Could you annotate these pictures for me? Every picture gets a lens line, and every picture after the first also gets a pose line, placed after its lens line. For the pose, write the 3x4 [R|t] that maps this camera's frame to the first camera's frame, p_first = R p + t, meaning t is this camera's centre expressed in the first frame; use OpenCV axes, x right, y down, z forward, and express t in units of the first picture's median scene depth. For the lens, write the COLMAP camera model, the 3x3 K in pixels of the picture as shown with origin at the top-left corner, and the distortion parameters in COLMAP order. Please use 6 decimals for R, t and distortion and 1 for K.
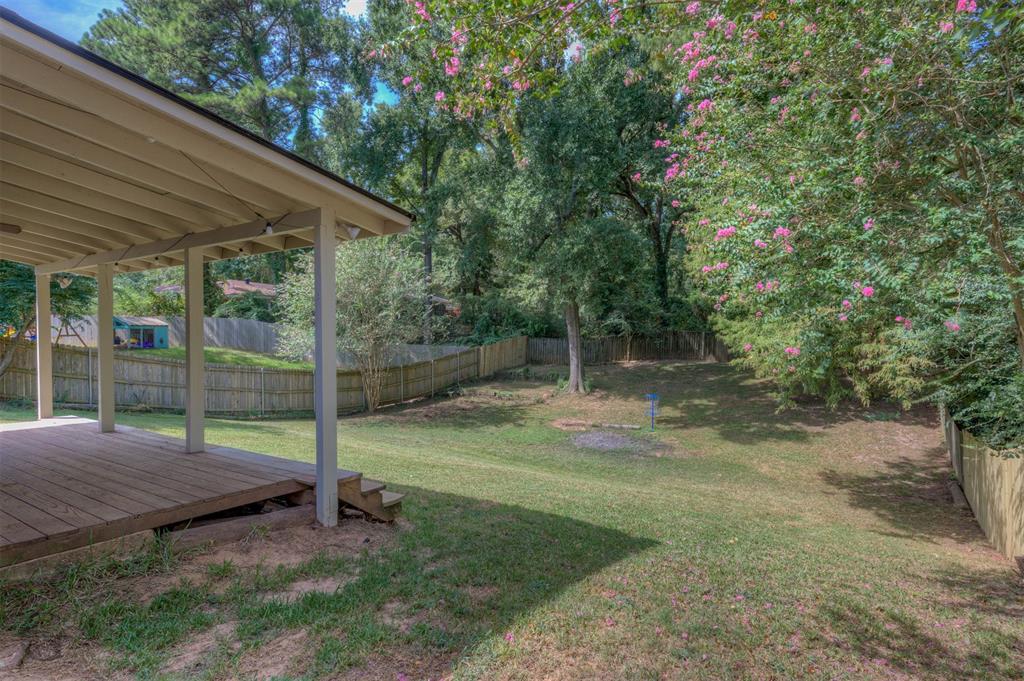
lens RADIAL K [[529.3, 0, 511.5], [0, 529.3, 340.7], [0, 0, 1]] dist [0.006591, -0.002173]
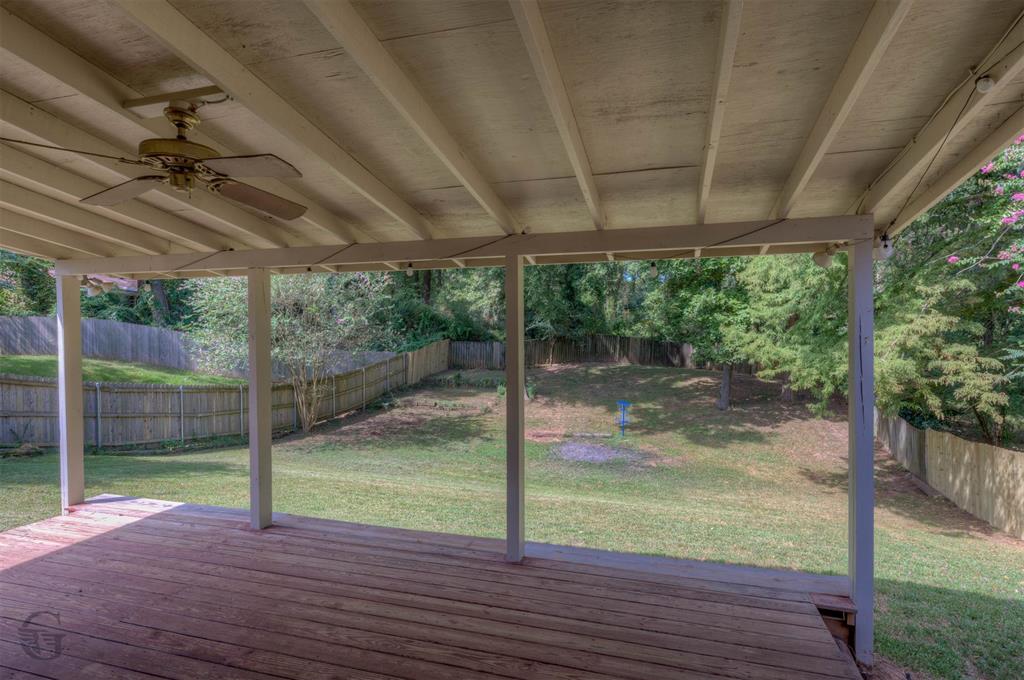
lens RADIAL K [[529.3, 0, 514.5], [0, 529.3, 338.2], [0, 0, 1]] dist [0.006591, -0.002173]
pose [[0.959828, -0.001068, 0.280589, -0.182199], [0.001295, 0.999999, -0.000621, -0.015782], [-0.280588, 0.000959, 0.959828, 0.083584]]
